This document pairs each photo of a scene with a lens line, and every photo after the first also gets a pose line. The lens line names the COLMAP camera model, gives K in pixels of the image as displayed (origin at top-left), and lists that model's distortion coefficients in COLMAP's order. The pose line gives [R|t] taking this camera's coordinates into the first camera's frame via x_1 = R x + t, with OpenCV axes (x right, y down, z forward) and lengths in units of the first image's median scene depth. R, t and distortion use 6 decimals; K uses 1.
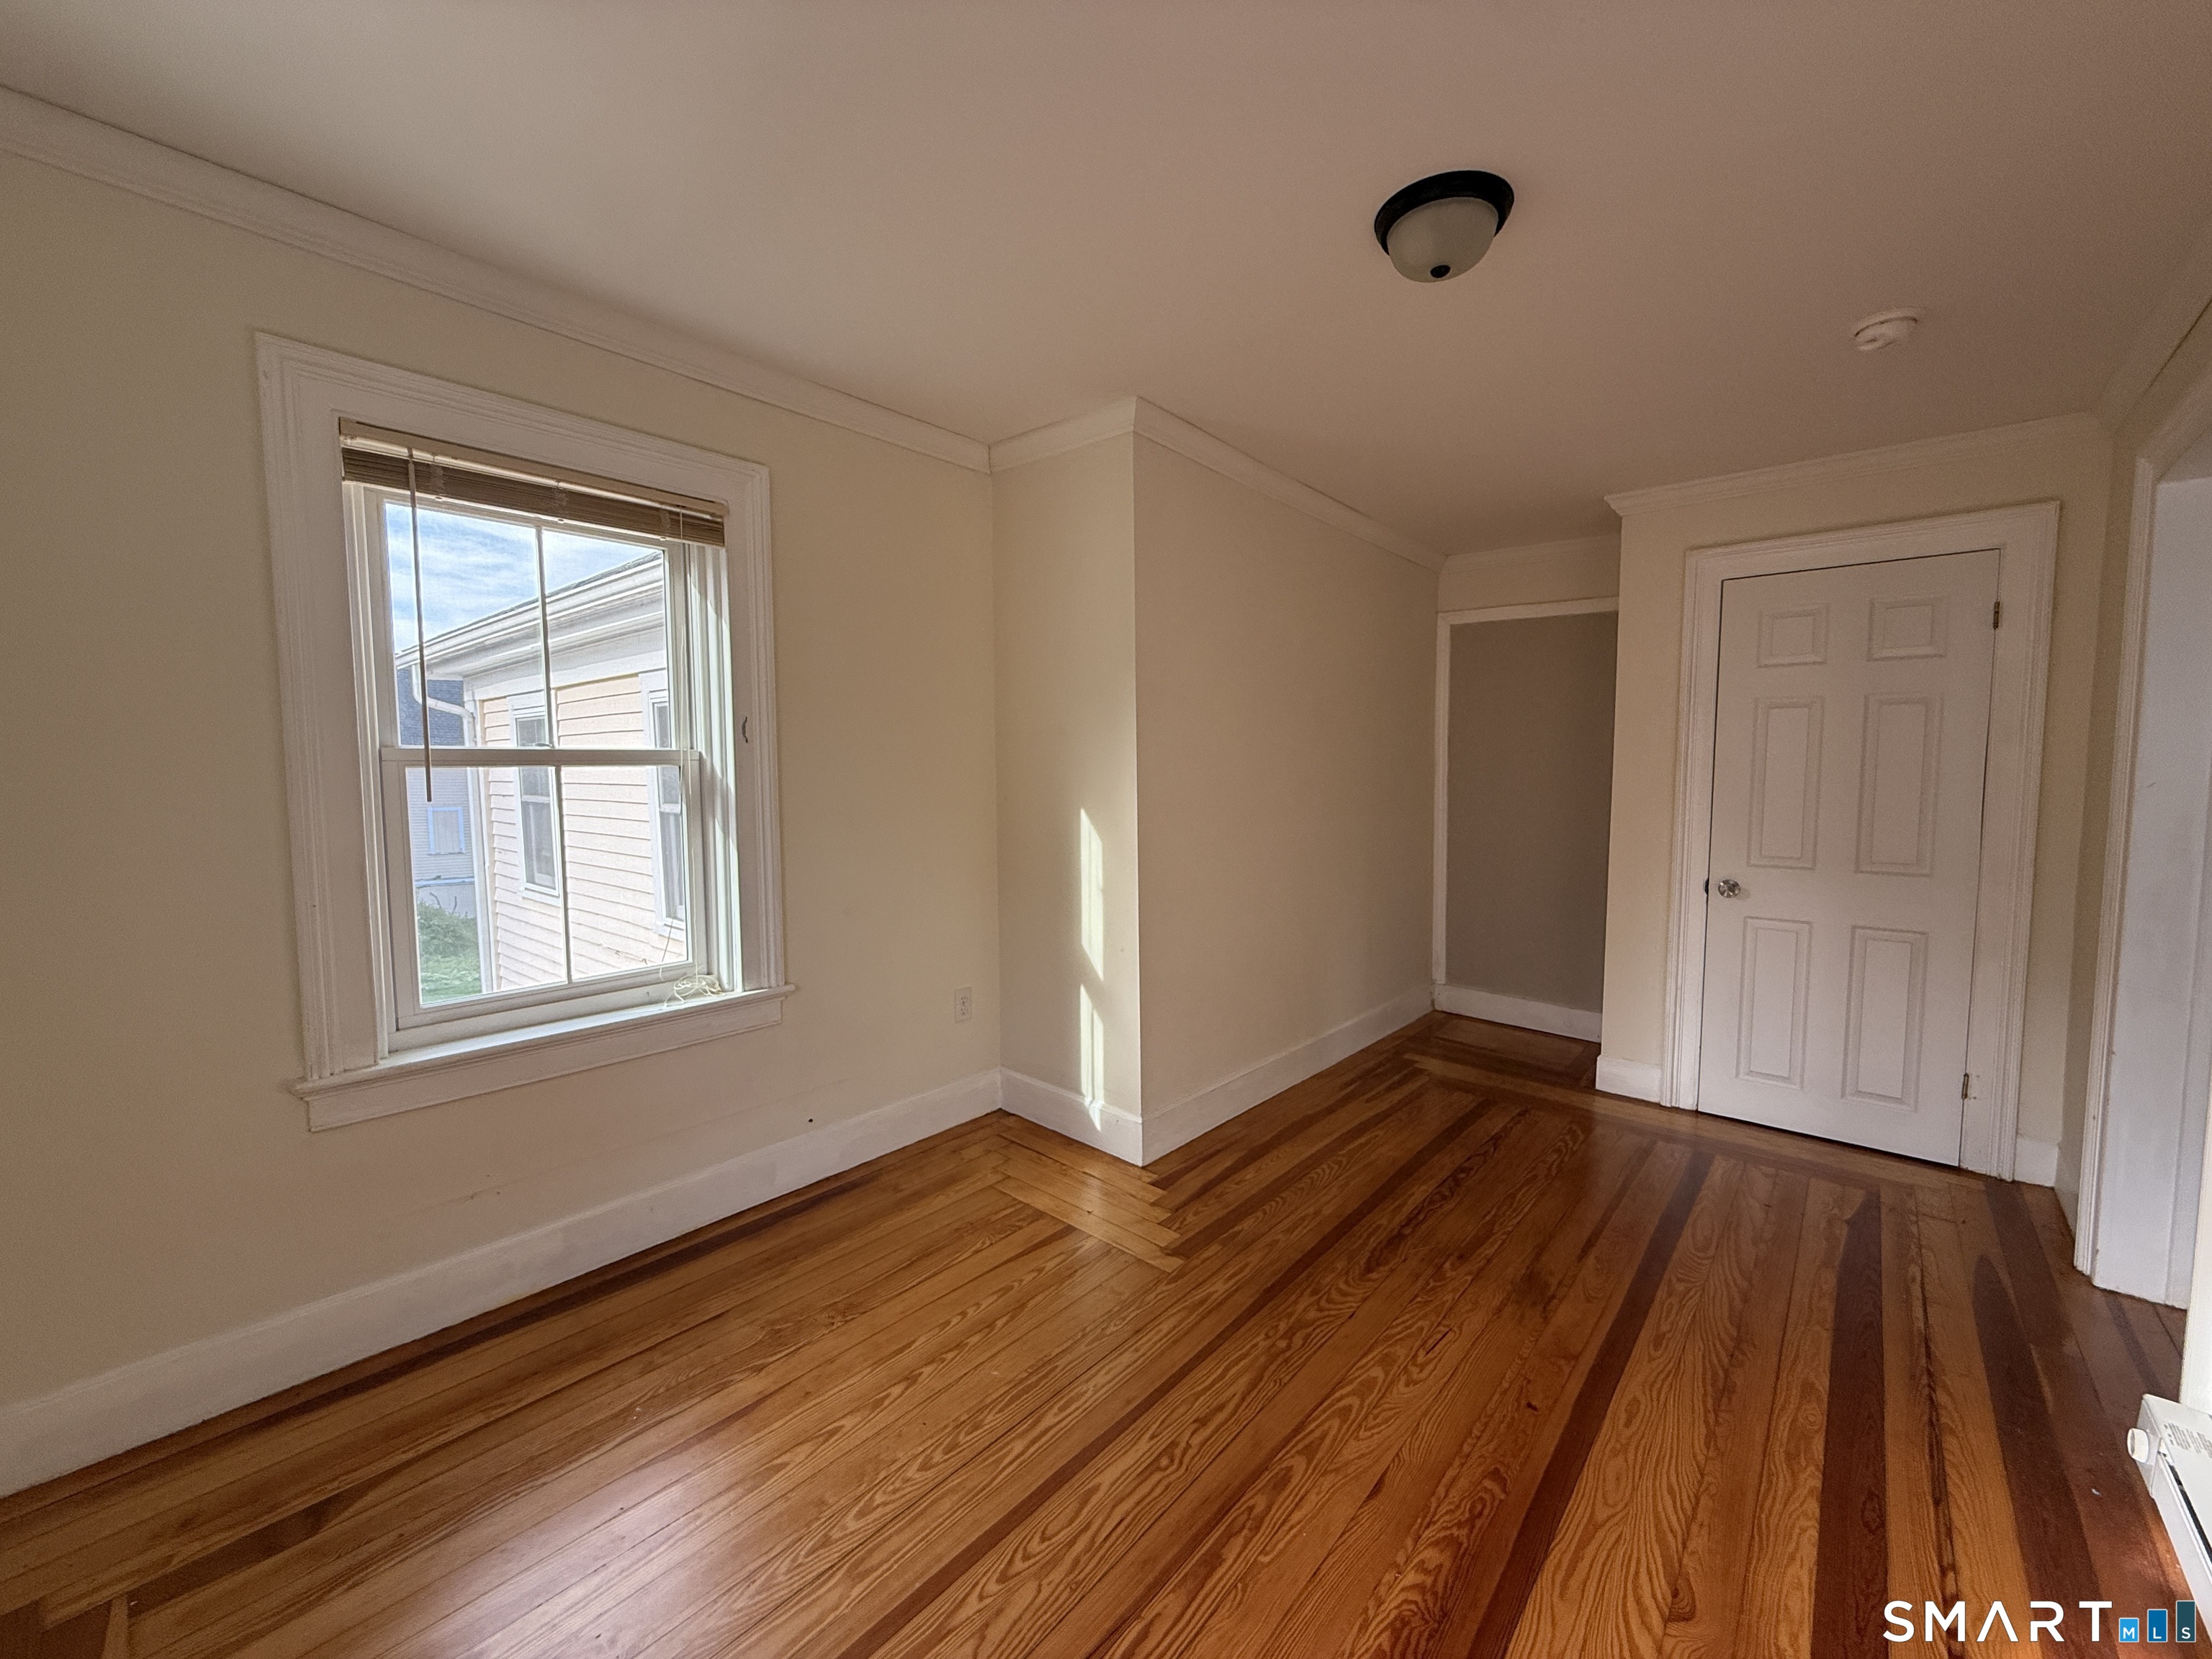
lens RADIAL K [[882.6, 0, 1102.4], [0, 882.6, 828.8], [0, 0, 1]] dist [0.000900, 0.000085]
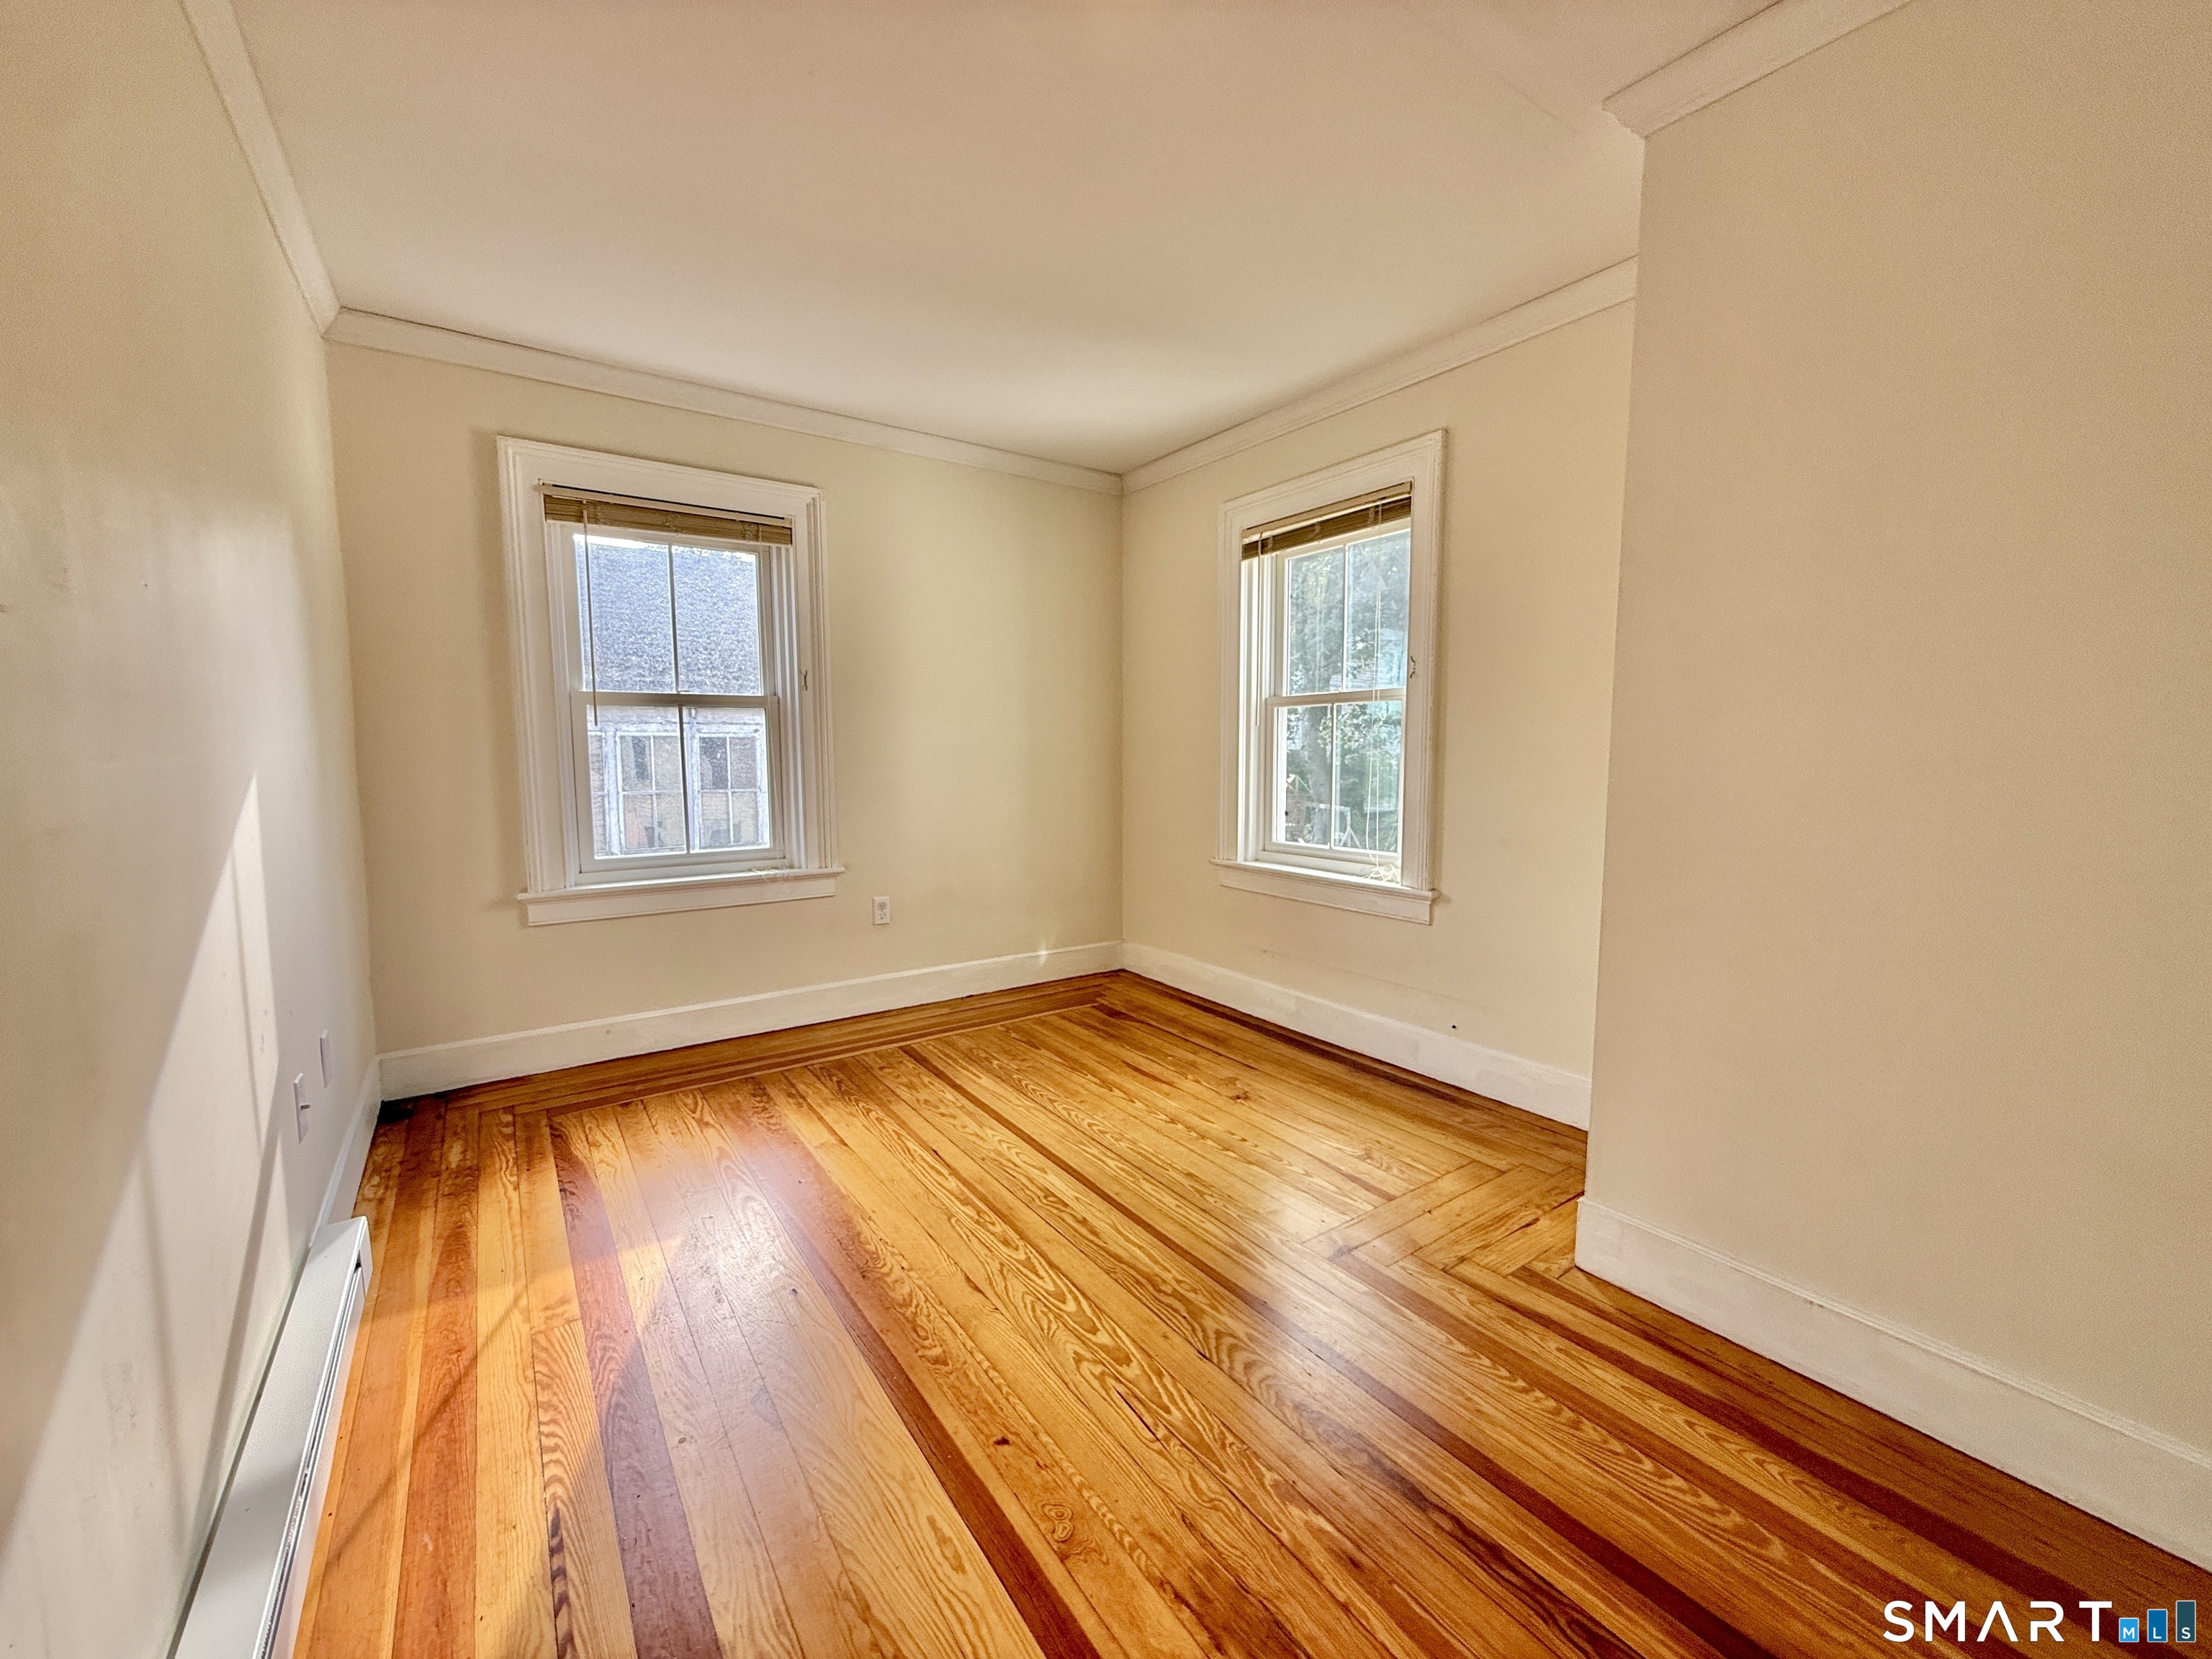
lens RADIAL K [[882.6, 0, 1102.4], [0, 882.6, 828.8], [0, 0, 1]] dist [0.000900, 0.000085]
pose [[-0.242390, 0.088524, -0.966132, 1.196002], [-0.069255, 0.991709, 0.108243, 0.005133], [0.967704, 0.093147, -0.234250, 1.227372]]
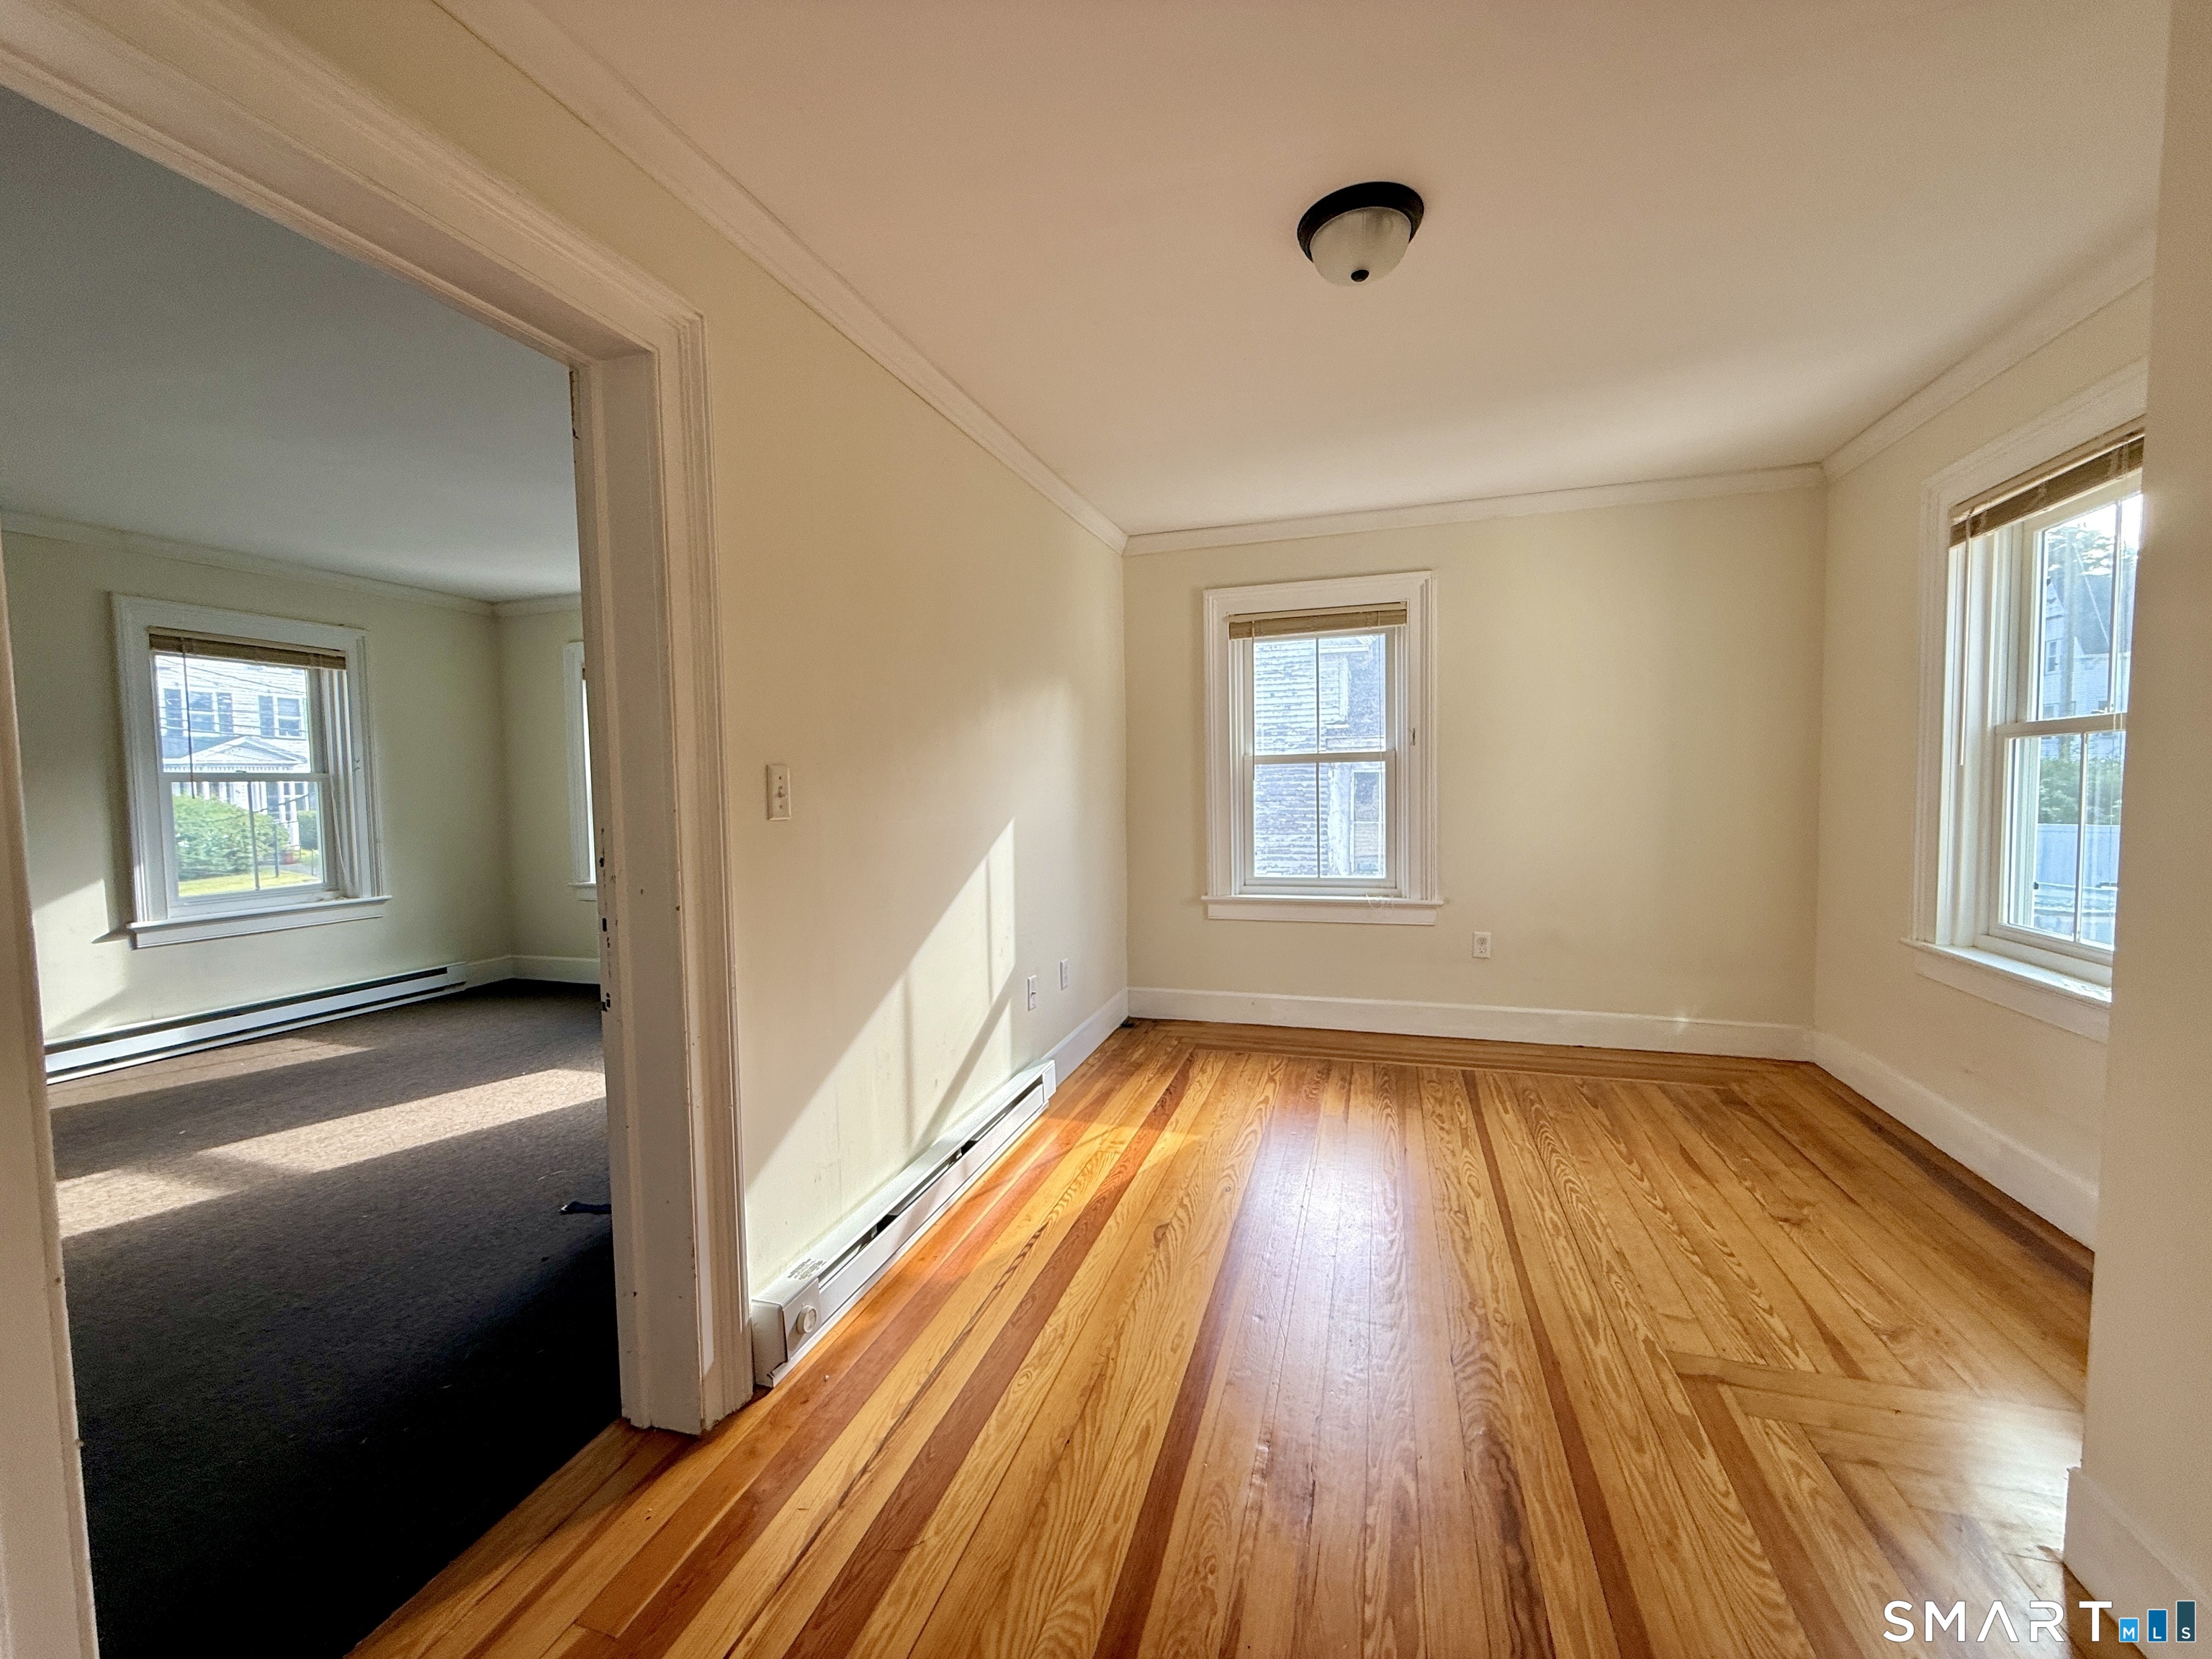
lens RADIAL K [[882.6, 0, 1102.4], [0, 882.6, 828.8], [0, 0, 1]] dist [0.000900, 0.000085]
pose [[-0.917372, 0.034855, -0.396503, 1.085690], [-0.013045, 0.992991, 0.117470, -0.083448], [0.397818, 0.112936, -0.910487, 1.866075]]
